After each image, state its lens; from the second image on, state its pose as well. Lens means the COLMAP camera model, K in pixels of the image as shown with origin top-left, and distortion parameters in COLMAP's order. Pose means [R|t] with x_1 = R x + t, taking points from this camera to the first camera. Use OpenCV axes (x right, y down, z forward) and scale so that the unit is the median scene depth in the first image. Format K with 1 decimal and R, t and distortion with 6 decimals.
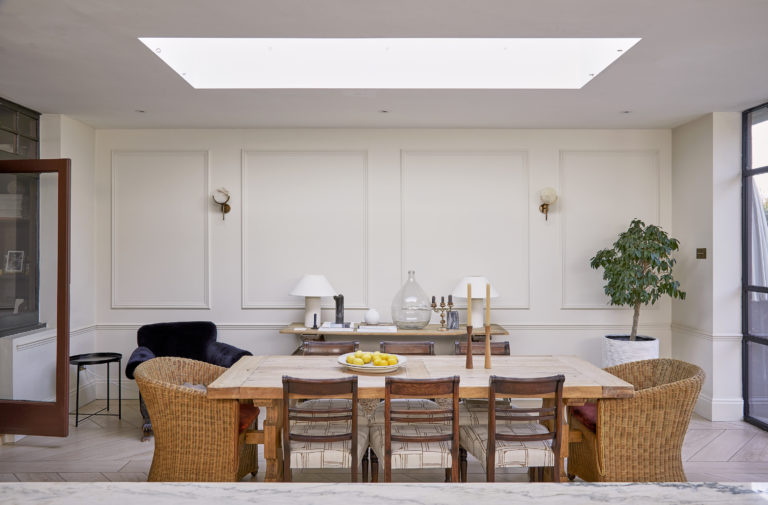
lens RADIAL K [[596.3, 0, 379.9], [0, 596.3, 255.9], [0, 0, 1]] dist [0.016627, 0.011532]
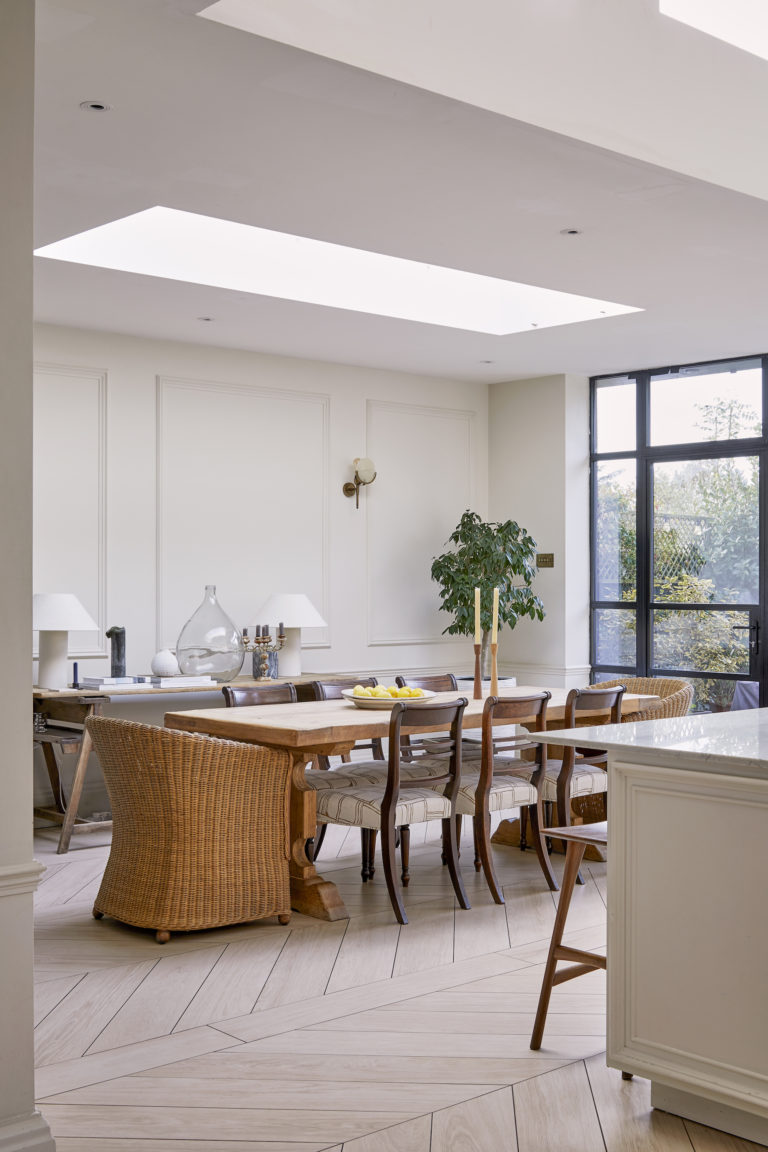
lens RADIAL K [[1390.8, 0, 380.6], [0, 1390.8, 571.9], [0, 0, 1]] dist [-0.040975, 0.000000]
pose [[0.750079, 0.003650, 0.661339, -0.753695], [0.002887, 0.999957, -0.008794, 0.024481], [-0.661342, 0.008506, 0.750036, -0.156567]]
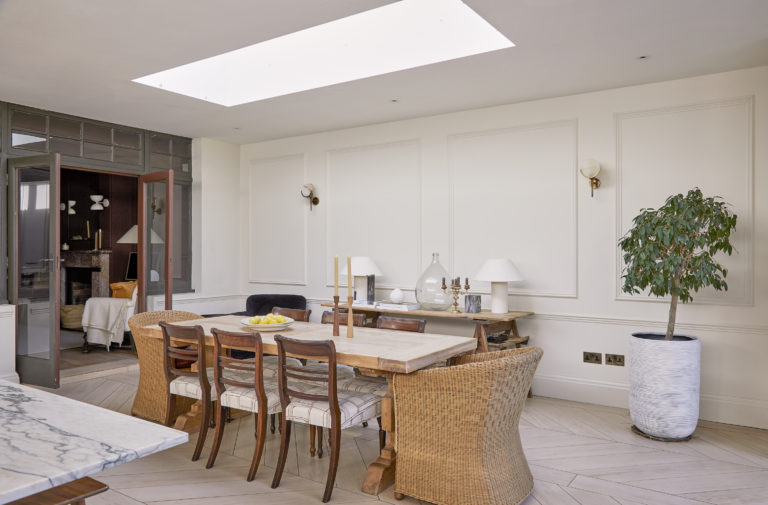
lens RADIAL K [[596.3, 0, 376.8], [0, 596.3, 250.3], [0, 0, 1]] dist [0.016627, 0.011532]
pose [[0.814498, 0.000743, -0.580165, 0.572178], [-0.006142, 0.999954, -0.007342, 0.028661], [0.580133, 0.009543, 0.814466, 0.116345]]
